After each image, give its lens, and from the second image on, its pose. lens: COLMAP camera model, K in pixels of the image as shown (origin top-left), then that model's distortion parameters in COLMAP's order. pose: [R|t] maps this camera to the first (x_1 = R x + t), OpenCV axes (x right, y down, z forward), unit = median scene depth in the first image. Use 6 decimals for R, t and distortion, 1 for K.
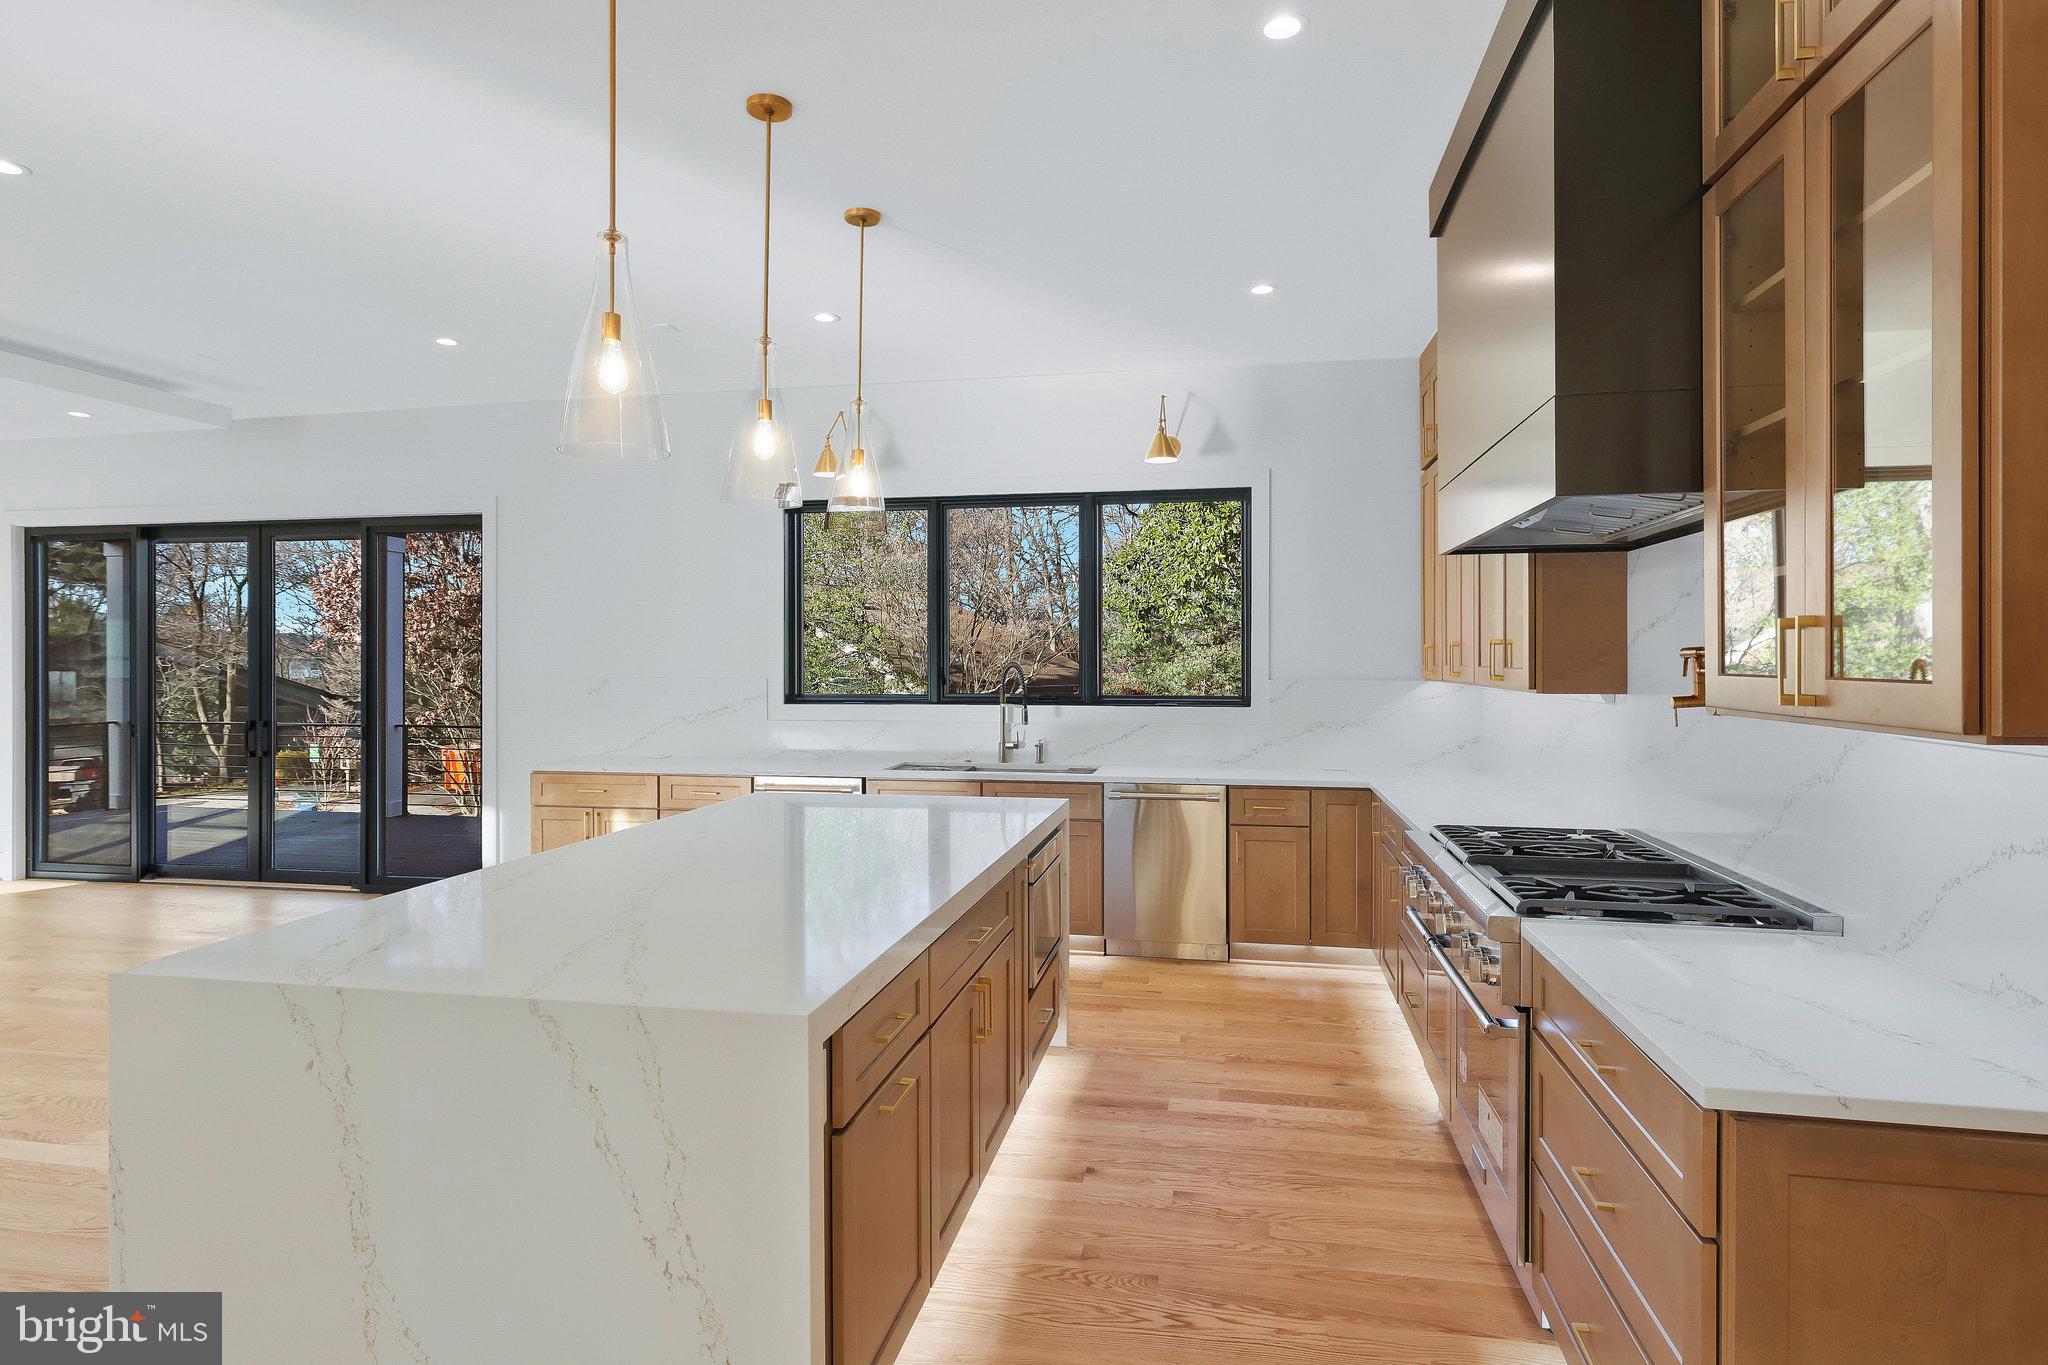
lens RADIAL K [[1100.9, 0, 1024.2], [0, 1100.9, 666.7], [0, 0, 1]] dist [-0.002083, 0.000491]
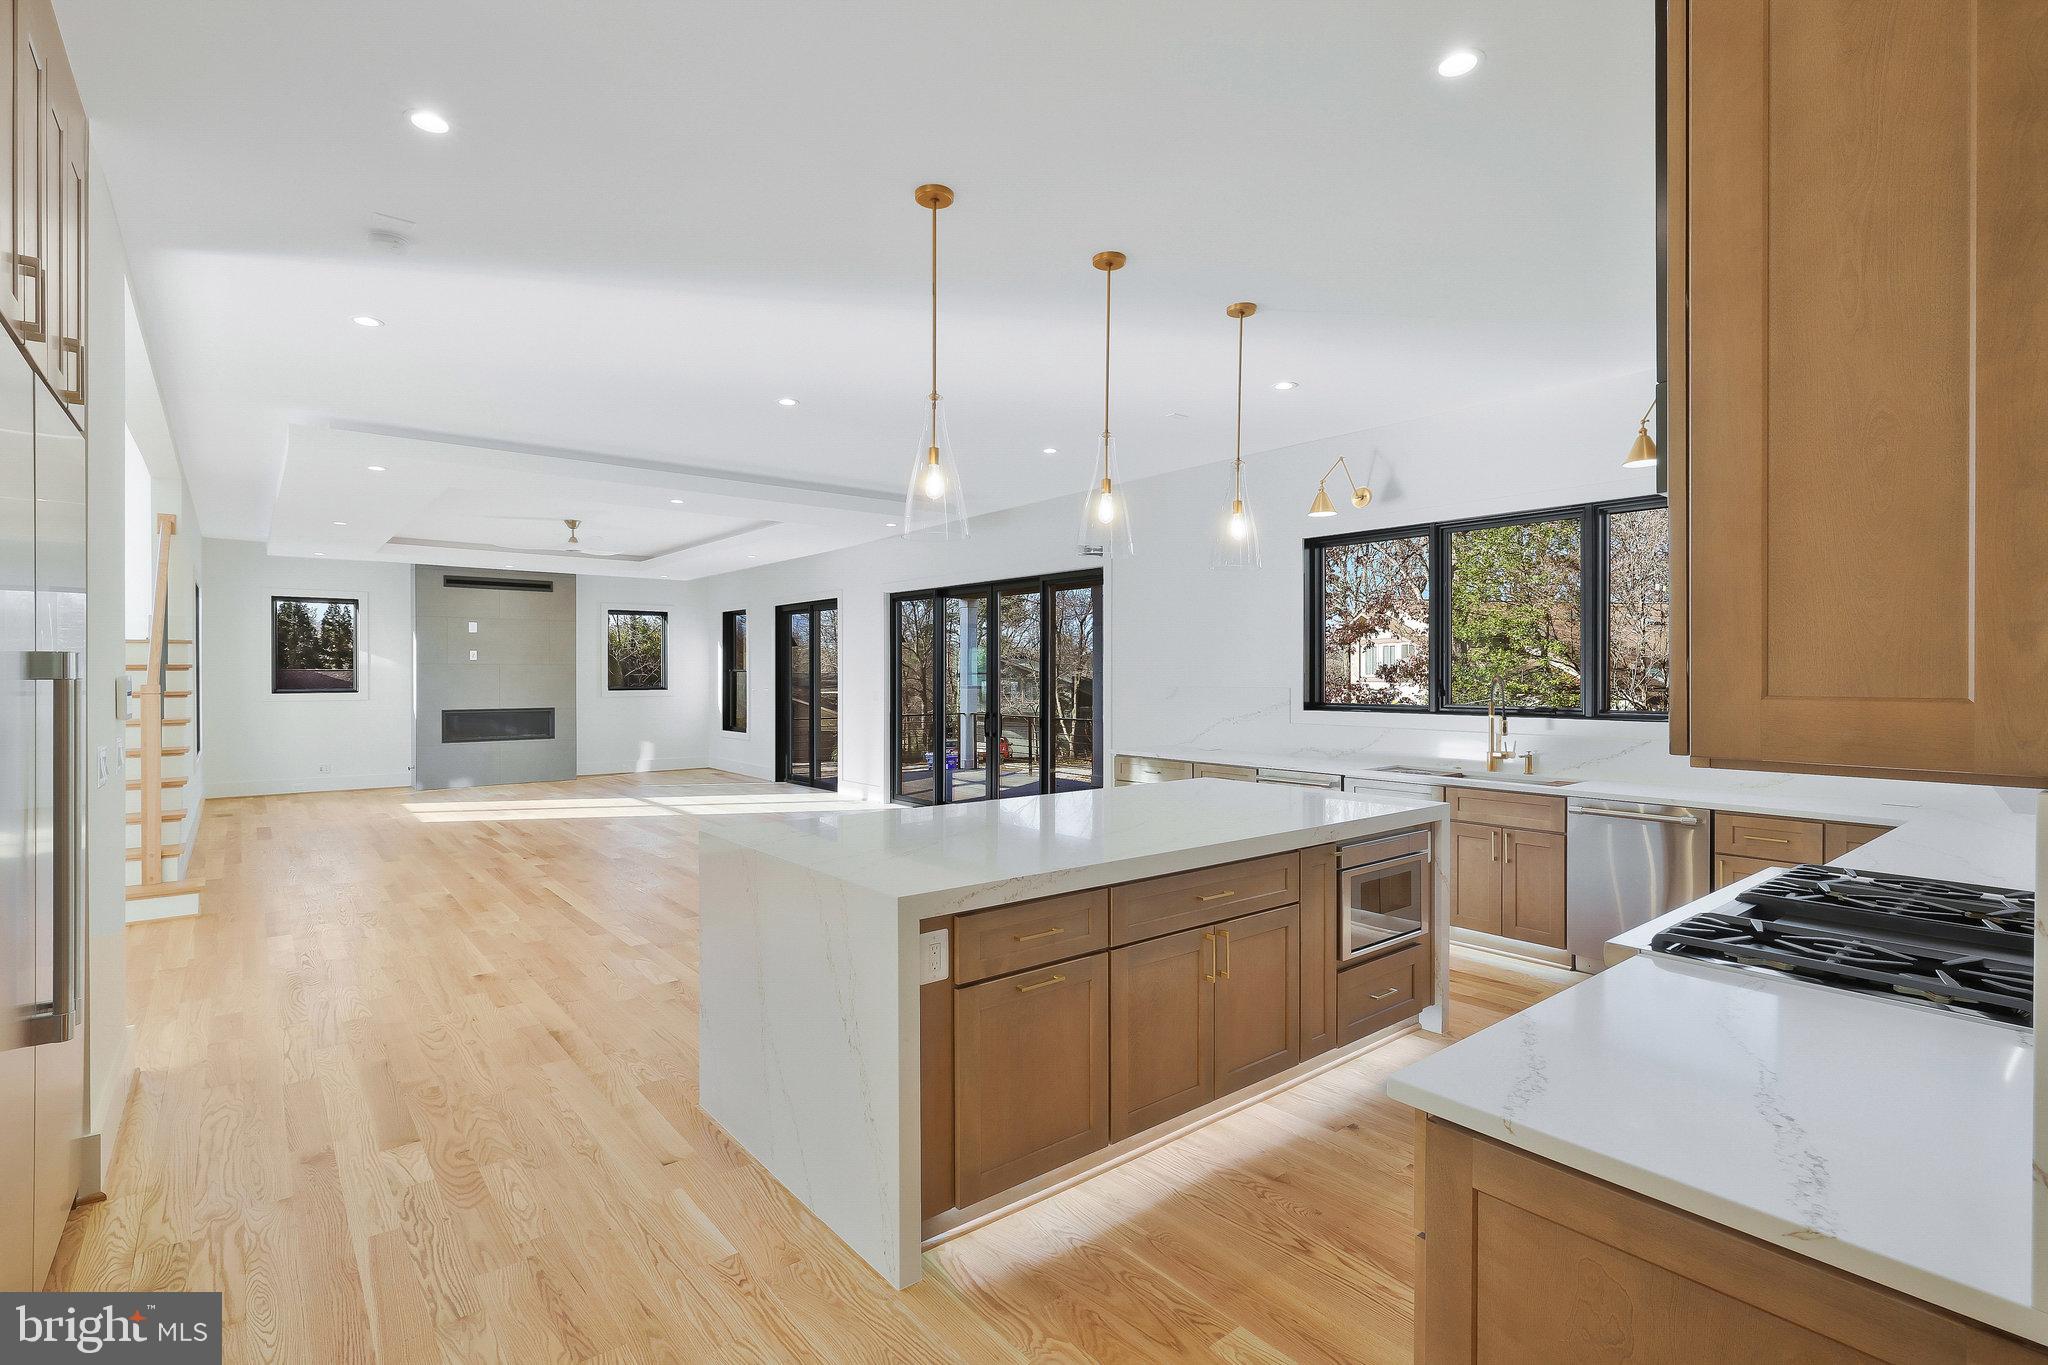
lens RADIAL K [[957.9, 0, 1024.0], [0, 957.9, 682.5], [0, 0, 1]] dist [-0.002127, -0.000141]
pose [[0.764863, 0.007154, -0.644153, 0.227960], [-0.005699, 0.999974, 0.004338, 0.001263], [0.644167, 0.000353, 0.764885, 0.019661]]
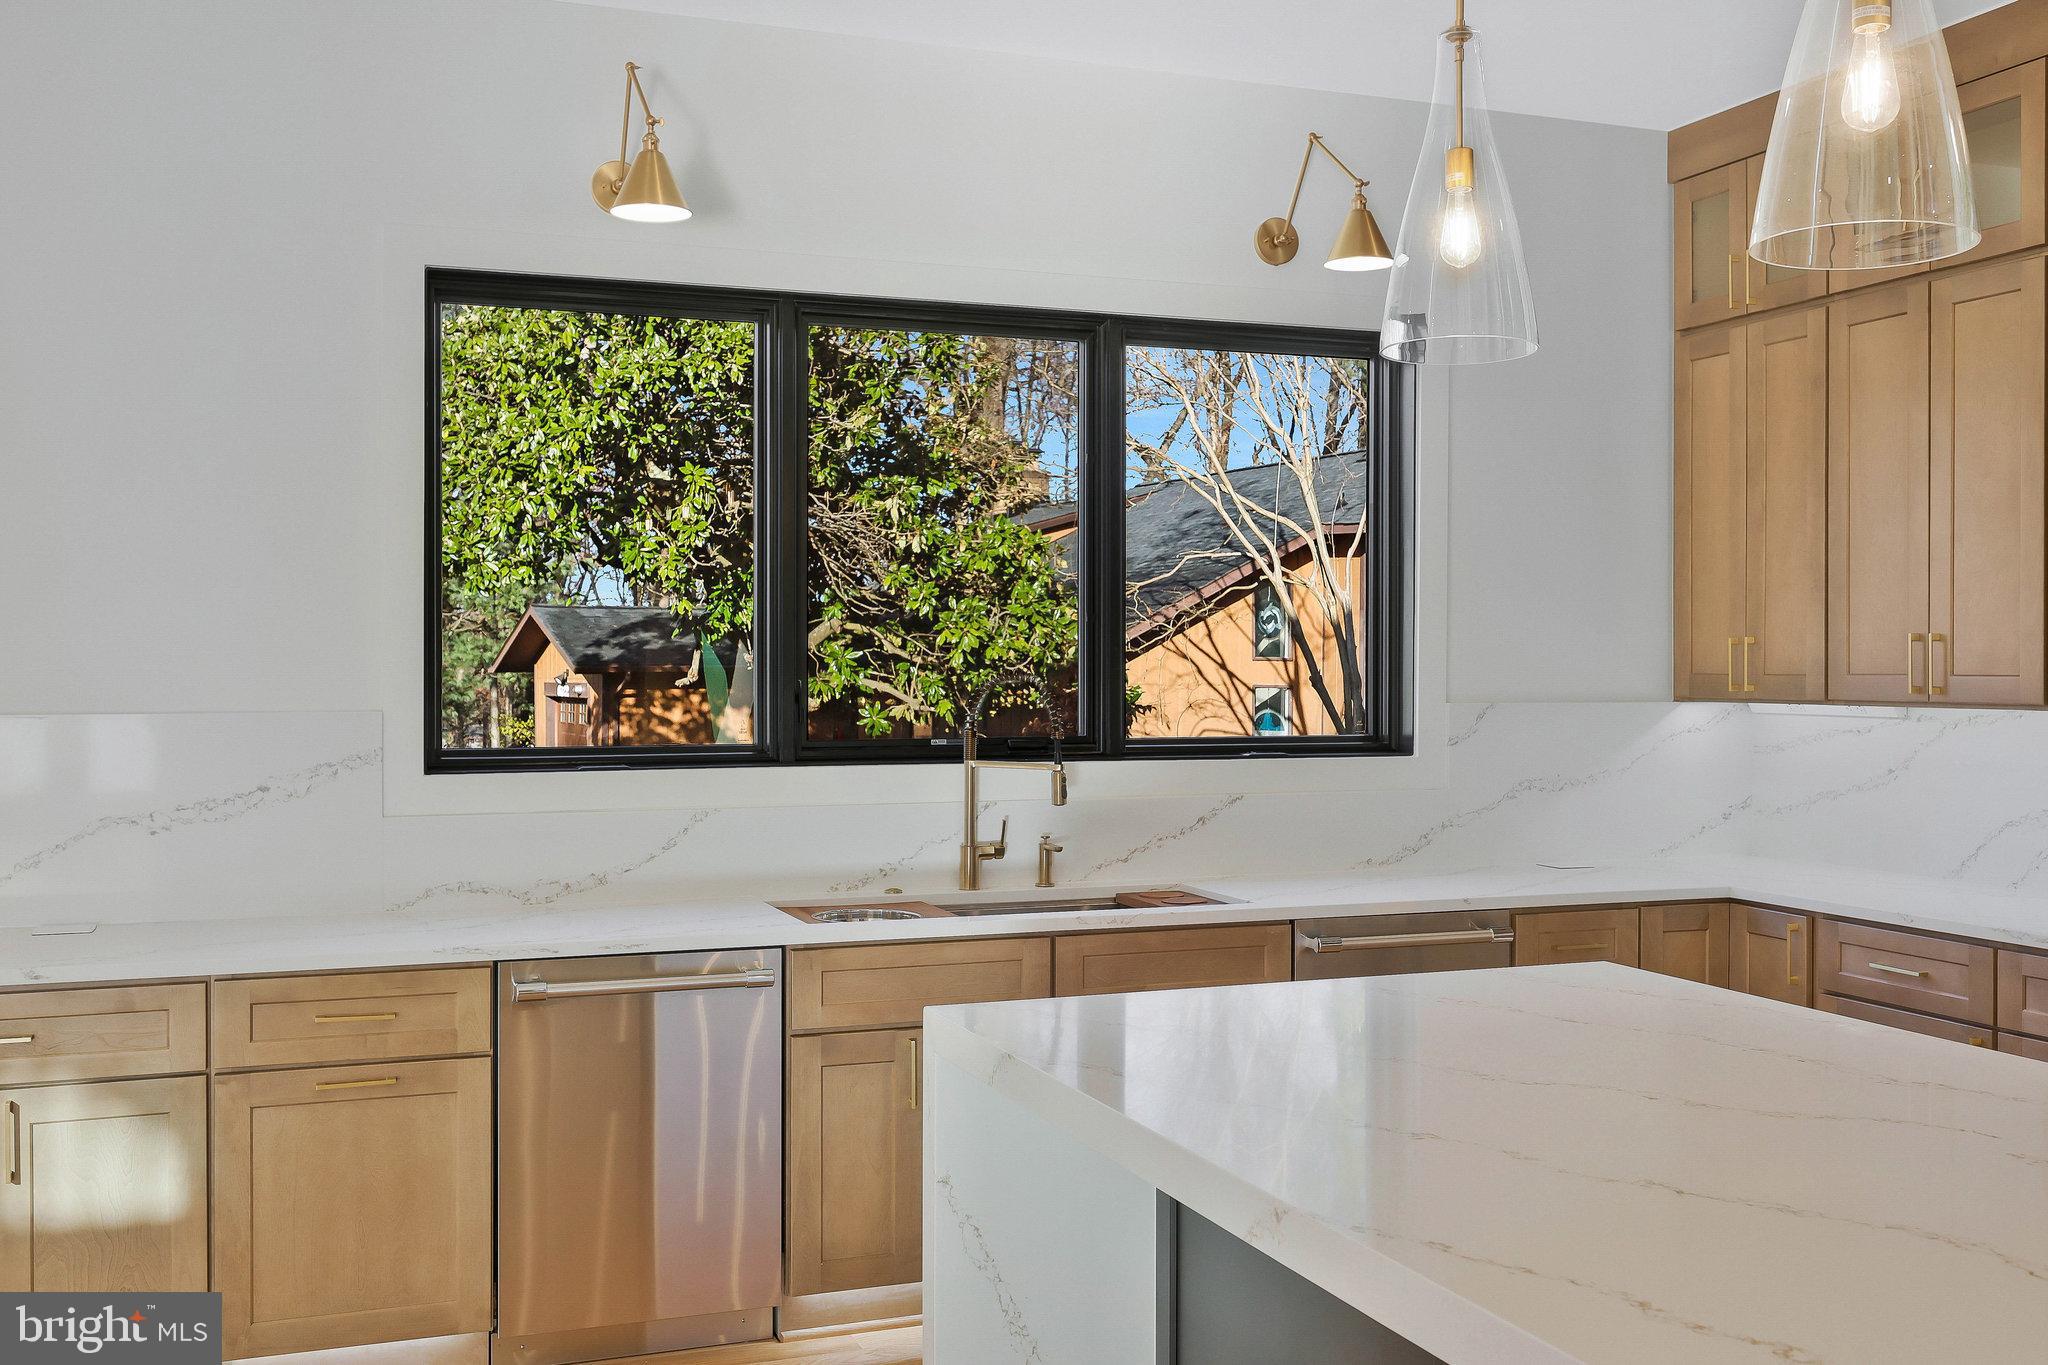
lens RADIAL K [[2019.9, 0, 1024.0], [0, 2019.9, 682.5], [0, 0, 1]] dist [0.064966, -0.004285]
pose [[0.857404, -0.004386, 0.514625, -0.436068], [0.005380, 0.999985, -0.000440, 0.001823], [-0.514615, 0.003146, 0.857415, 0.268537]]
